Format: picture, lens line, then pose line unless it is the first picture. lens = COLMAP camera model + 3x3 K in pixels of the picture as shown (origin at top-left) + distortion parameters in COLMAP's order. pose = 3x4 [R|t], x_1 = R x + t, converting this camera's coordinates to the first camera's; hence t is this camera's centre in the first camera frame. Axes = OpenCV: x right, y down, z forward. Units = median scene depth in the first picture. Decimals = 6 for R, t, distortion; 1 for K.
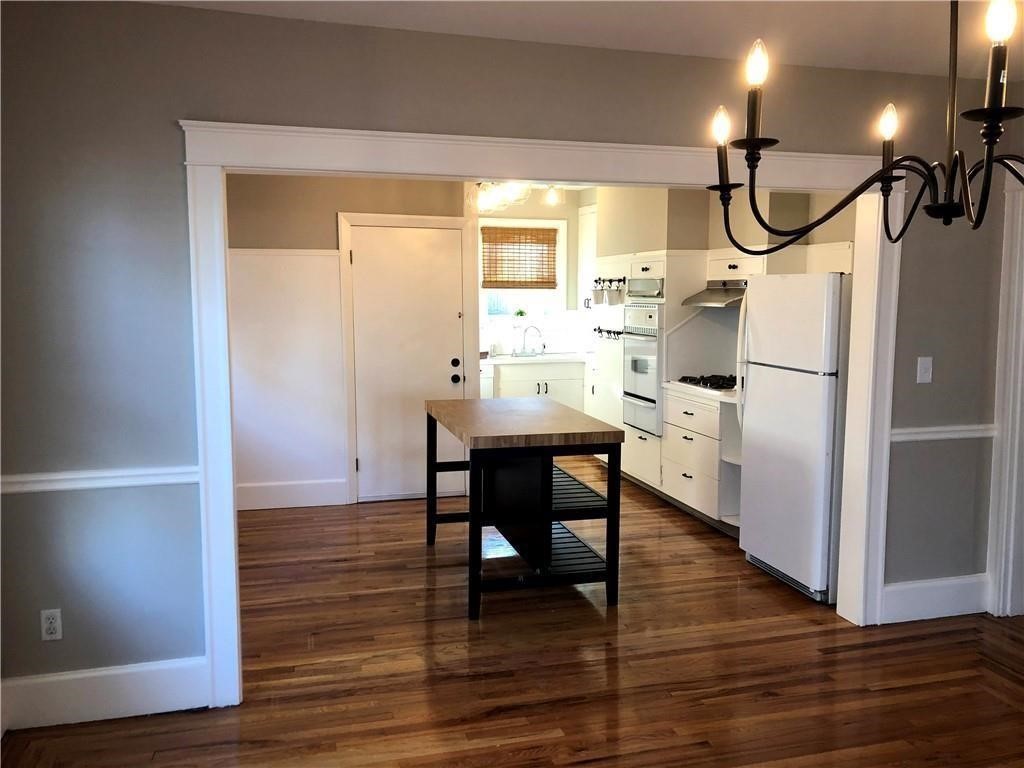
lens RADIAL K [[841.6, 0, 514.0], [0, 841.6, 389.9], [0, 0, 1]] dist [0.056559, -0.038570]
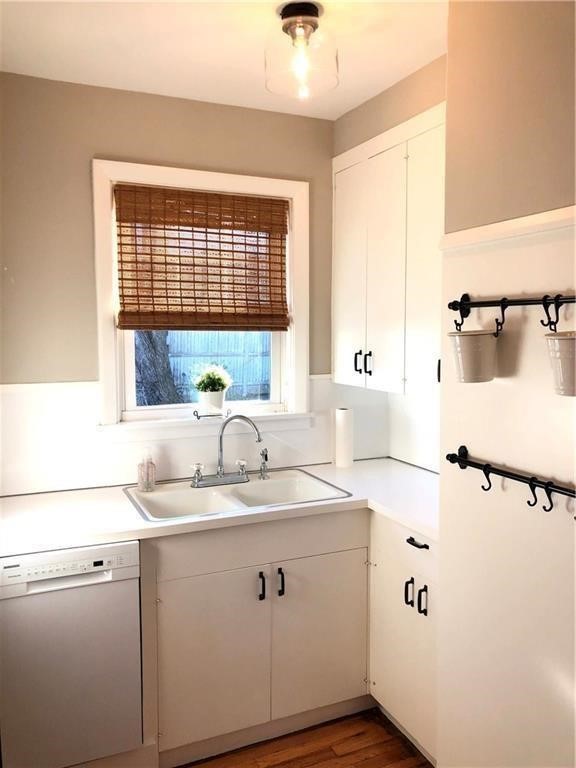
lens RADIAL K [[631.2, 0, 290.2], [0, 631.2, 383.3], [0, 0, 1]] dist [0.056559, -0.038570]
pose [[0.990124, -0.017212, 0.139133, 0.003176], [0.021860, 0.999251, -0.031943, -0.102937], [-0.138478, 0.034669, 0.989758, 0.850381]]
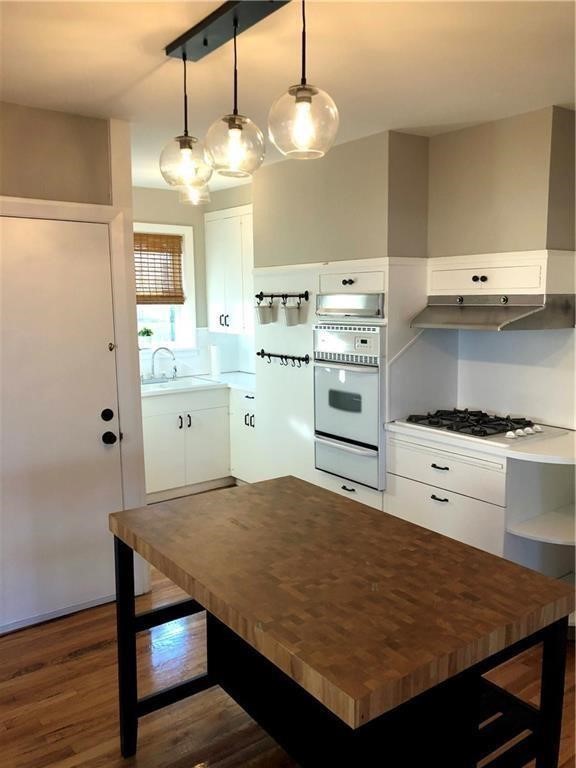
lens RADIAL K [[631.2, 0, 293.8], [0, 631.2, 383.0], [0, 0, 1]] dist [0.056559, -0.038570]
pose [[0.934292, -0.056496, 0.352002, -0.105202], [0.050853, 0.998387, 0.025265, -0.062080], [-0.352862, -0.005704, 0.935658, 0.435072]]
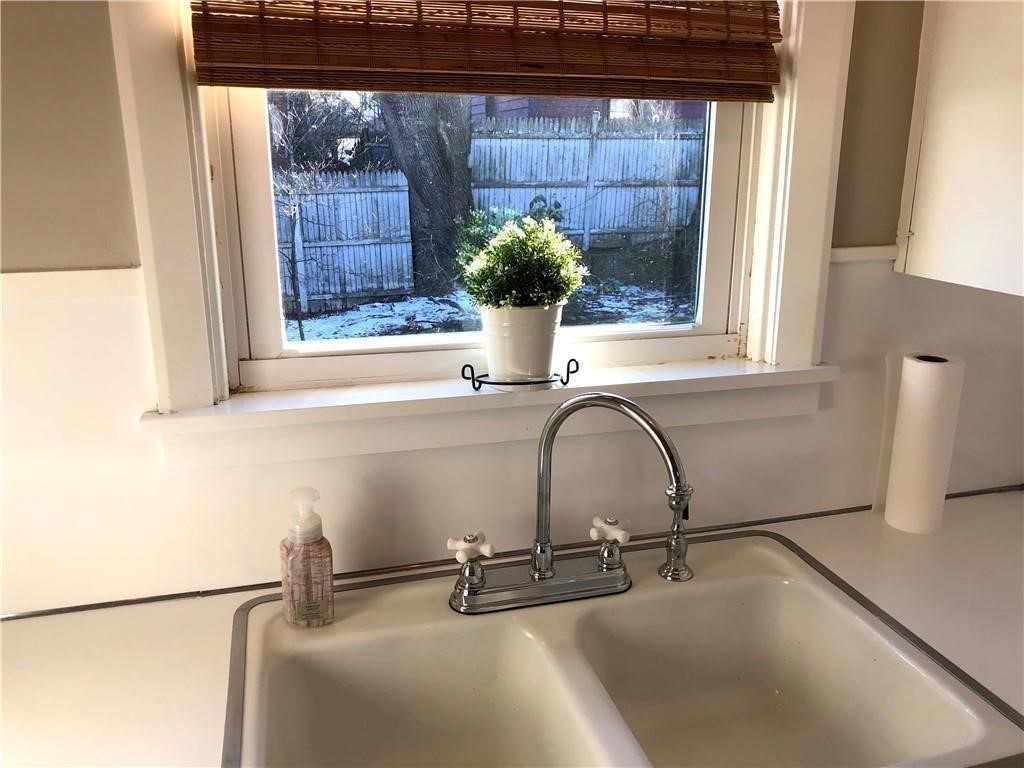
lens RADIAL K [[841.6, 0, 520.1], [0, 841.6, 381.7], [0, 0, 1]] dist [0.056559, -0.038570]
pose [[0.999988, -0.001167, -0.004833, 0.010889], [0.001874, 0.988818, 0.149115, -0.122353], [0.004605, -0.149122, 0.988808, 1.105131]]
